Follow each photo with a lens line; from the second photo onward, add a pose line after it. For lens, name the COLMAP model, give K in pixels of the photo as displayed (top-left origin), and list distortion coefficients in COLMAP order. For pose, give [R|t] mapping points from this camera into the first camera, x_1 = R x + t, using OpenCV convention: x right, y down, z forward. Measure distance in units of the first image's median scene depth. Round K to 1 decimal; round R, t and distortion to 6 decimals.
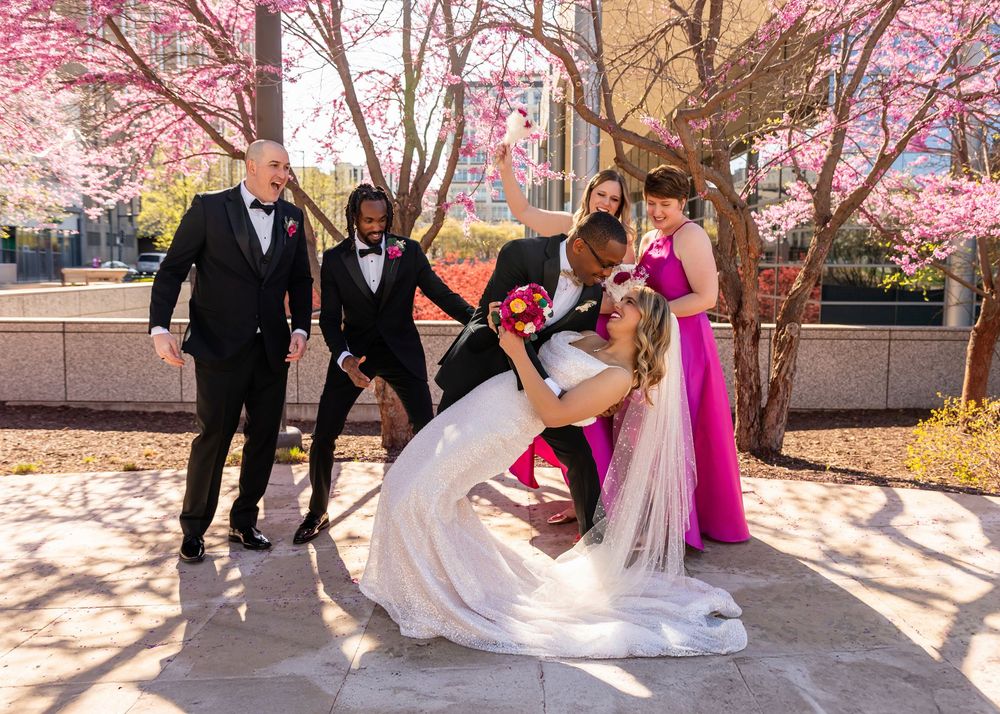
lens RADIAL K [[803.7, 0, 497.9], [0, 803.7, 320.3], [0, 0, 1]] dist [-0.000488, 0.004821]
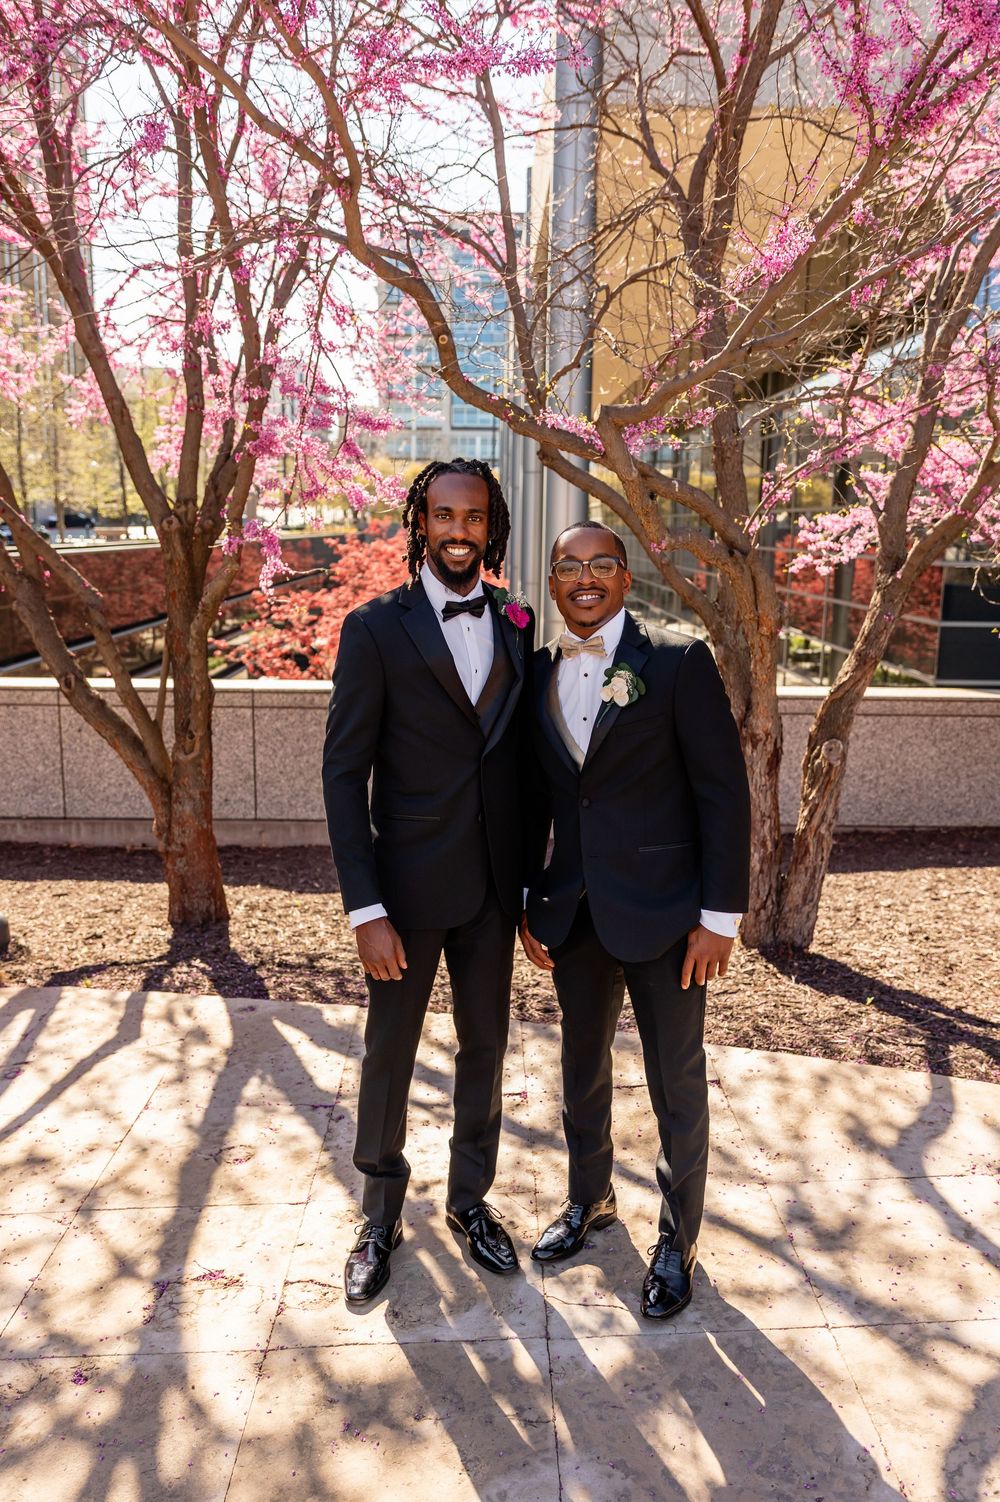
lens RADIAL K [[1237.4, 0, 503.9], [0, 1237.4, 760.2], [0, 0, 1]] dist [-0.021979, 0.015081]
pose [[0.999679, 0.001064, 0.025304, 0.084585], [-0.004151, 0.992492, 0.122240, -0.077734], [-0.024984, -0.122306, 0.992178, 0.085400]]
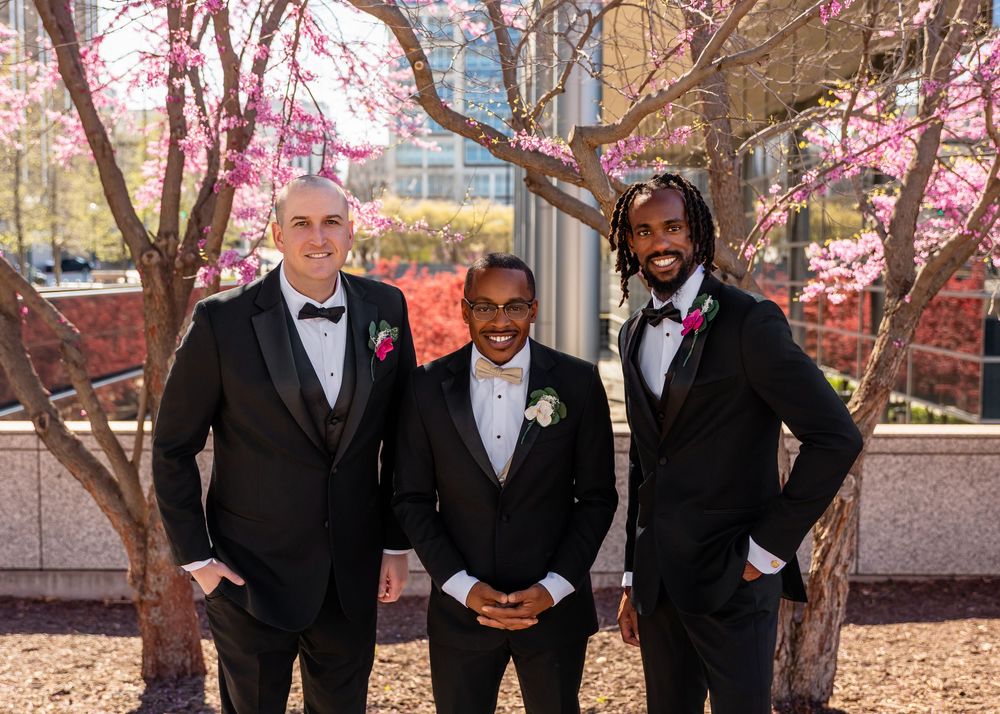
lens RADIAL K [[1324.5, 0, 470.8], [0, 1324.5, 358.0], [0, 0, 1]] dist [-0.006135, 0.000000]
pose [[0.999867, -0.006364, -0.015026, 0.103347], [0.006427, 0.999971, 0.004104, -0.069407], [0.014999, -0.004200, 0.999879, 0.071284]]
